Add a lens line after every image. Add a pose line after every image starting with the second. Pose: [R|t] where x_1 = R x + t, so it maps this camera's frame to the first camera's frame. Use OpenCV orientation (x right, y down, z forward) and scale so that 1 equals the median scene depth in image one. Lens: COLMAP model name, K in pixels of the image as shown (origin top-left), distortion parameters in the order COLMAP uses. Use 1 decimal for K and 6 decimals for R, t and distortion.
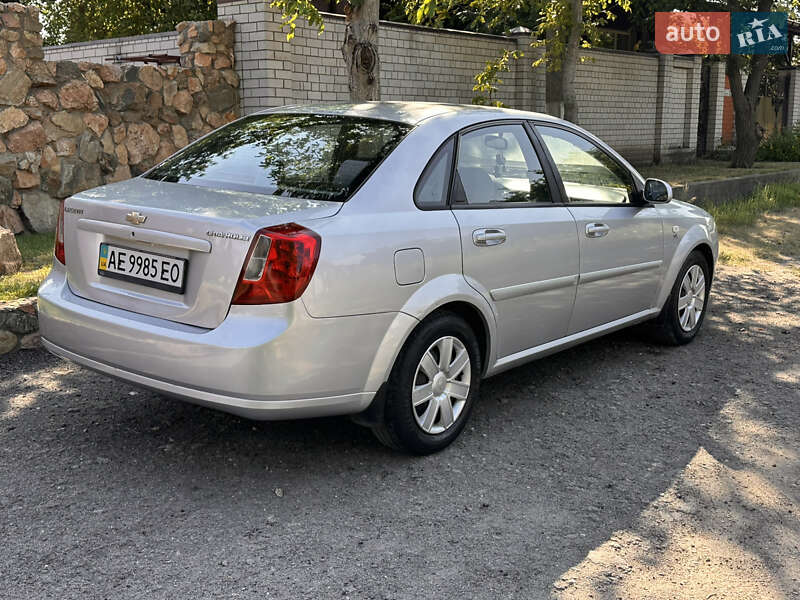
lens RADIAL K [[954.0, 0, 388.3], [0, 954.0, 297.5], [0, 0, 1]] dist [0.229425, -0.539021]
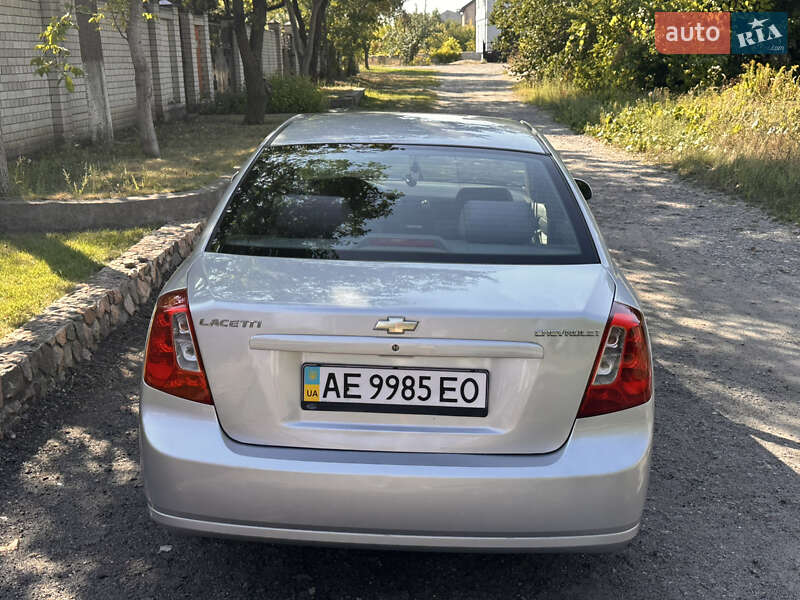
lens RADIAL K [[953.9, 0, 386.5], [0, 953.9, 299.3], [0, 0, 1]] dist [0.224394, -0.516481]
pose [[0.797269, -0.161323, 0.581667, -0.650358], [0.123644, 0.986838, 0.104221, -0.169390], [-0.590825, -0.011173, 0.806722, 0.410649]]
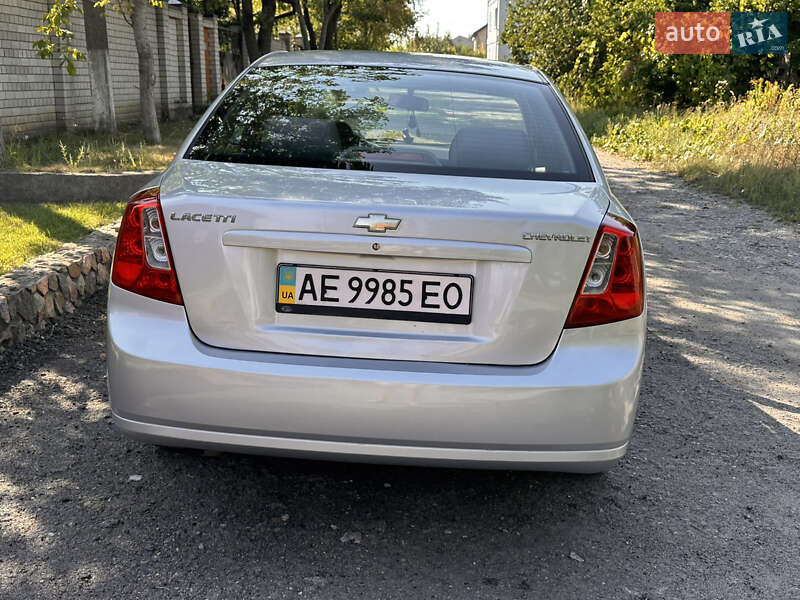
lens RADIAL K [[954.5, 0, 395.5], [0, 954.5, 304.4], [0, 0, 1]] dist [0.217190, -0.497277]
pose [[0.798952, -0.127547, 0.587714, -0.629507], [0.095011, 0.991748, 0.086072, -0.078666], [-0.593843, -0.012928, 0.804477, 0.426885]]
